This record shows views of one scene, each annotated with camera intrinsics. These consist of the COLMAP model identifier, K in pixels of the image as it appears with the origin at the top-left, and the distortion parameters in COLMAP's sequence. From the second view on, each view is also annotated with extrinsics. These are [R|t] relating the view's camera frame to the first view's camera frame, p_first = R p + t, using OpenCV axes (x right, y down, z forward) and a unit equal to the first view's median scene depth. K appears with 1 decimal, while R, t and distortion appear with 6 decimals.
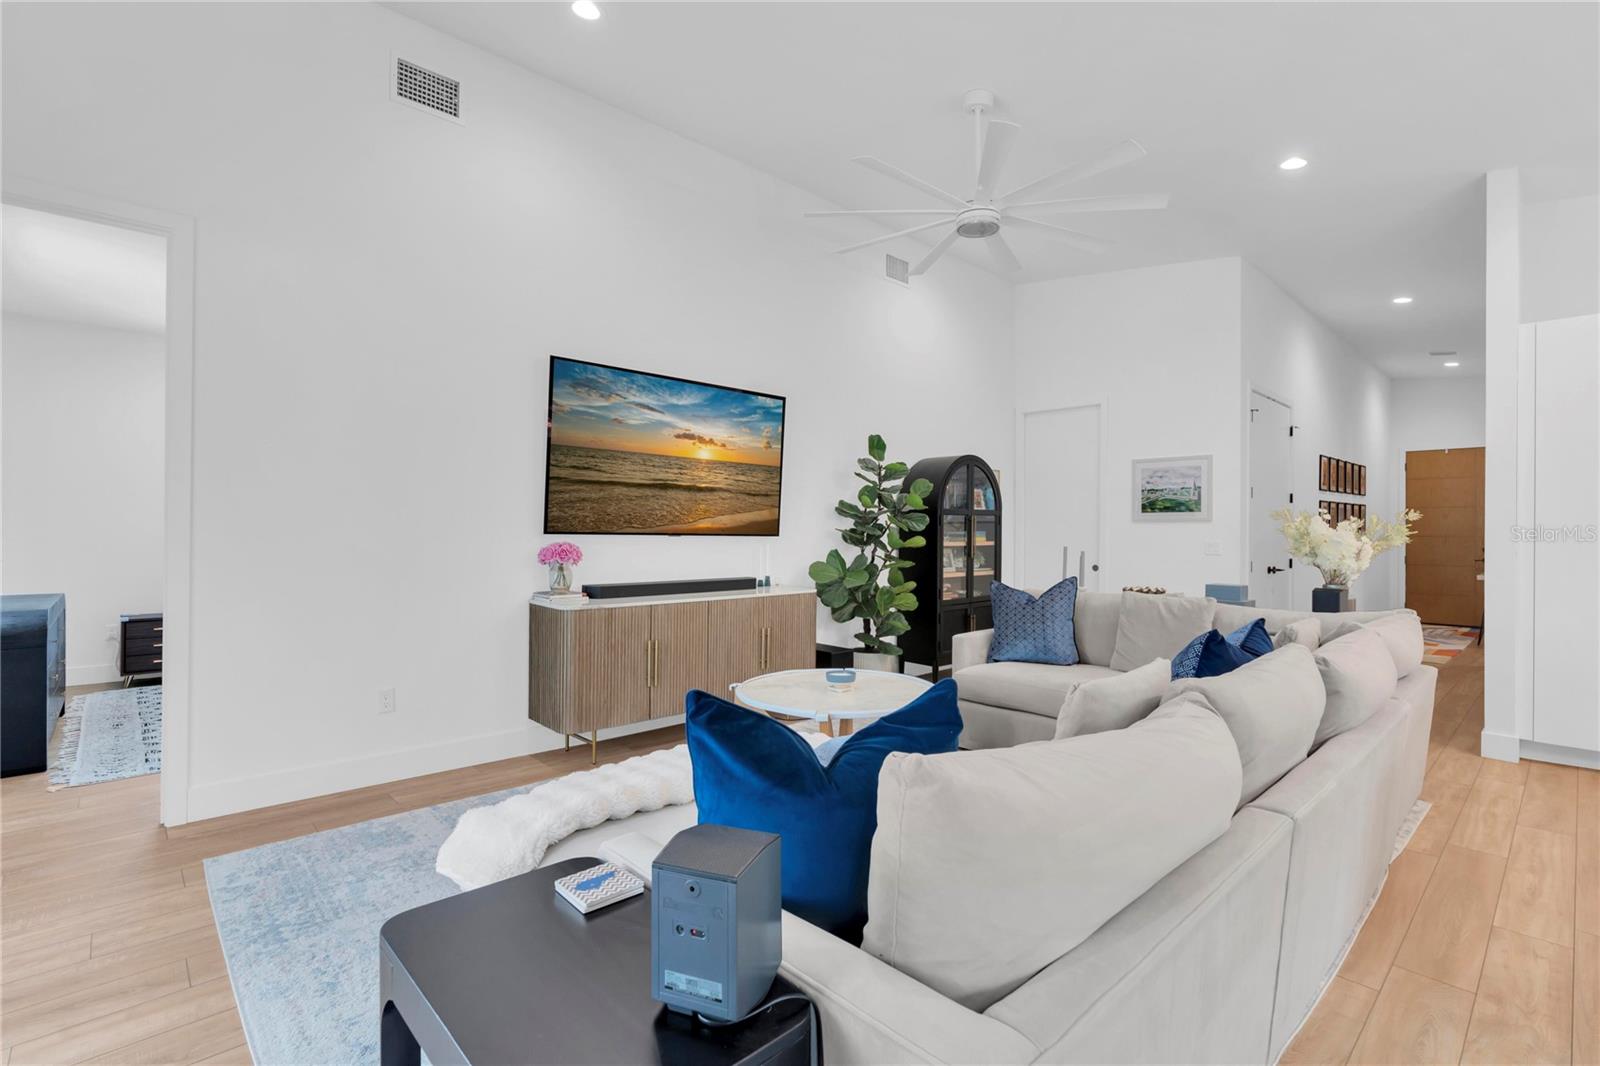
lens RADIAL K [[744.8, 0, 800.0], [0, 744.8, 533.0], [0, 0, 1]] dist [-0.001331, -0.000077]
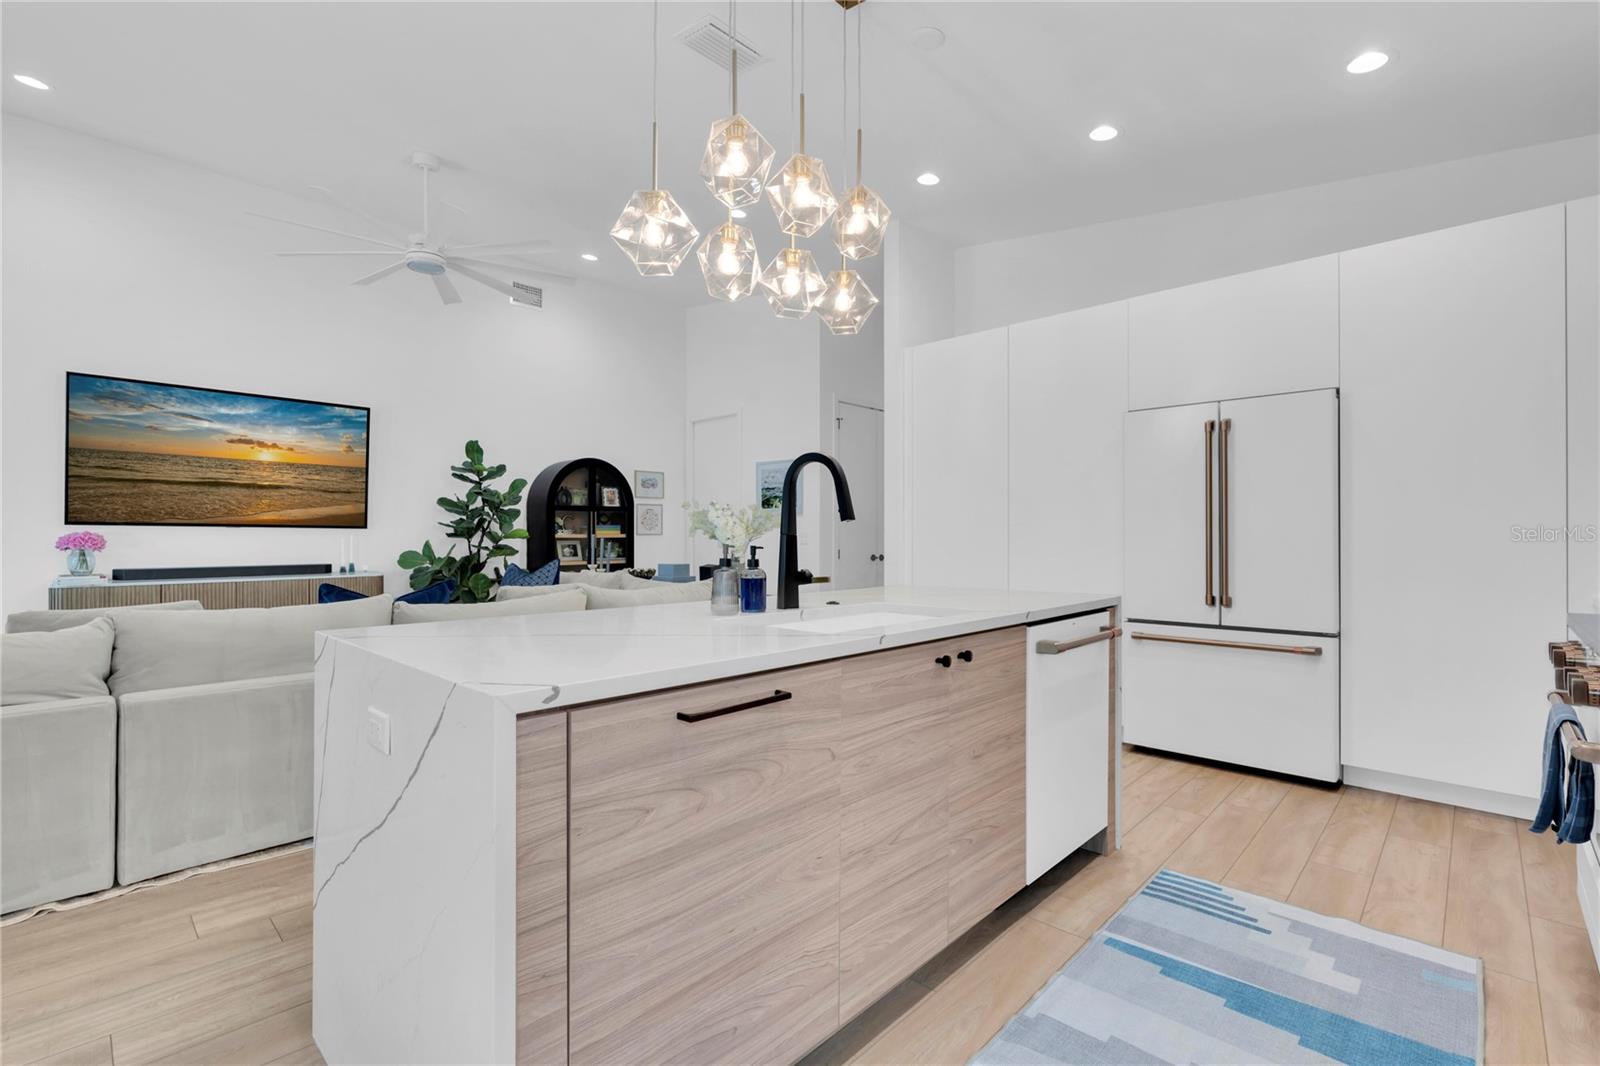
lens RADIAL K [[710.7, 0, 783.3], [0, 710.7, 533.9], [0, 0, 1]] dist [-0.000288, 0.000115]
pose [[0.999639, -0.005430, 0.026320, 0.662300], [0.005590, 0.999966, -0.006007, 0.026310], [-0.026286, 0.006152, 0.999636, -0.131740]]
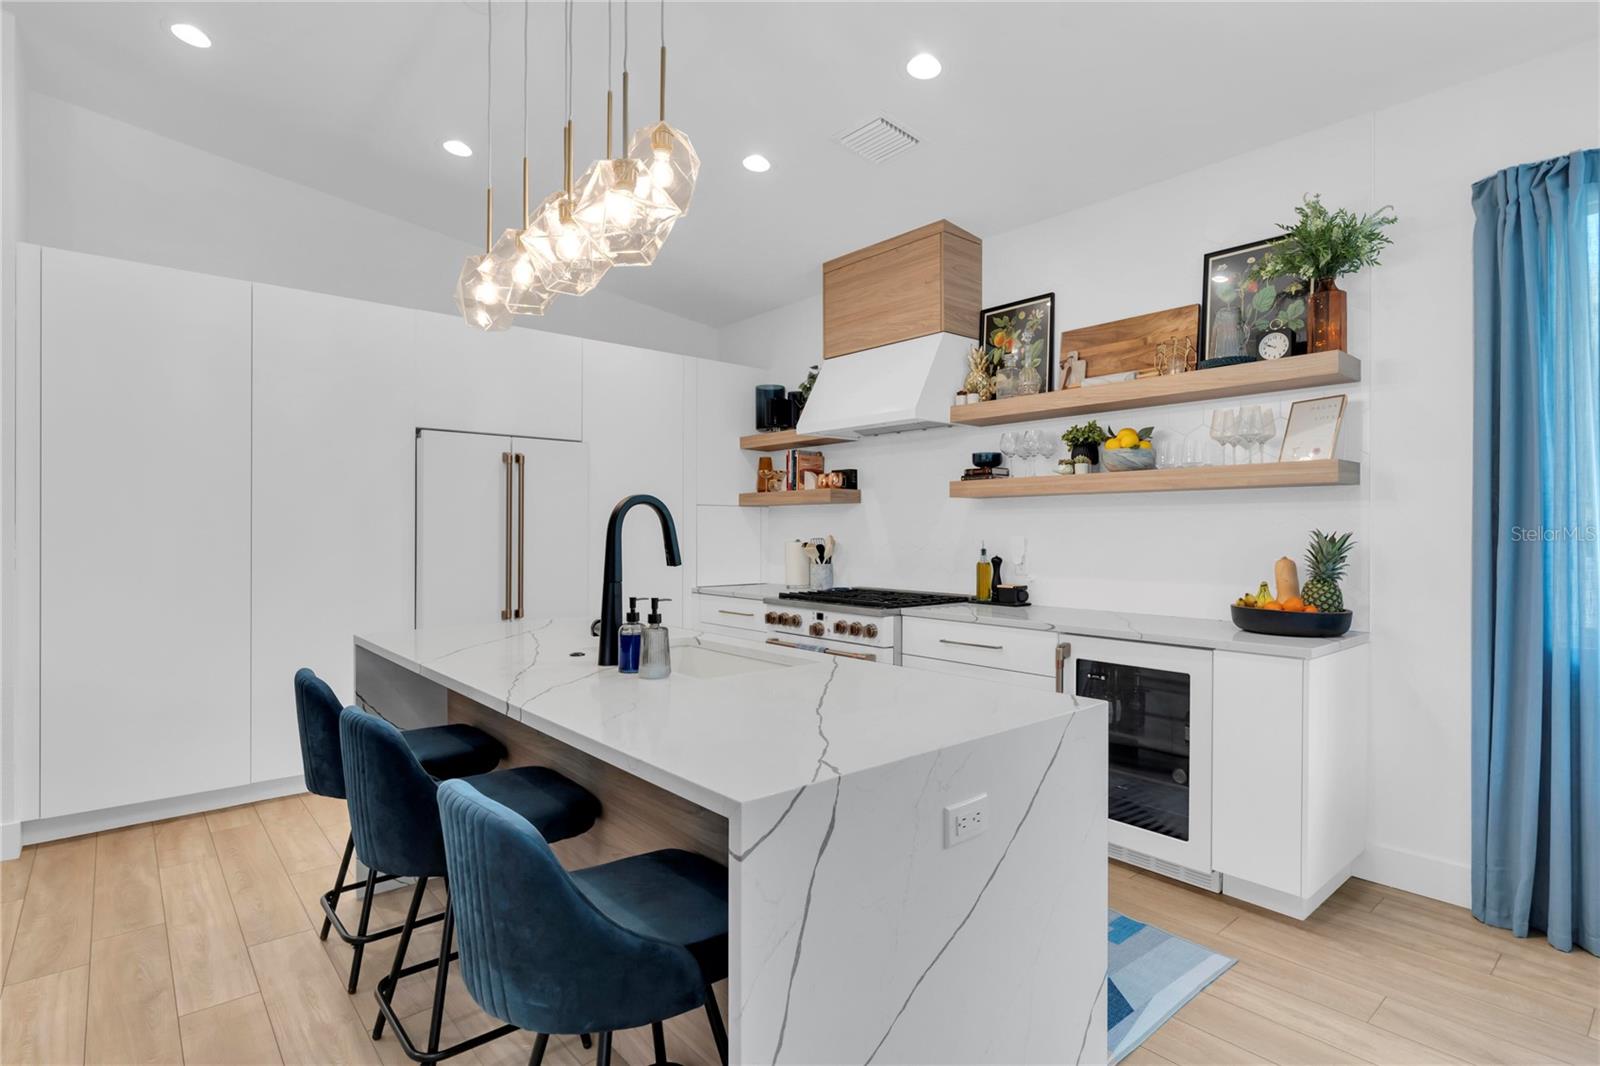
lens RADIAL K [[787.2, 0, 838.3], [0, 787.2, 532.4], [0, 0, 1]] dist [-0.000191, 0.000196]
pose [[0.017977, -0.007155, 0.999813, 0.208593], [-0.001190, 0.999974, 0.007177, -0.011544], [-0.999838, -0.001319, 0.017968, 0.183999]]
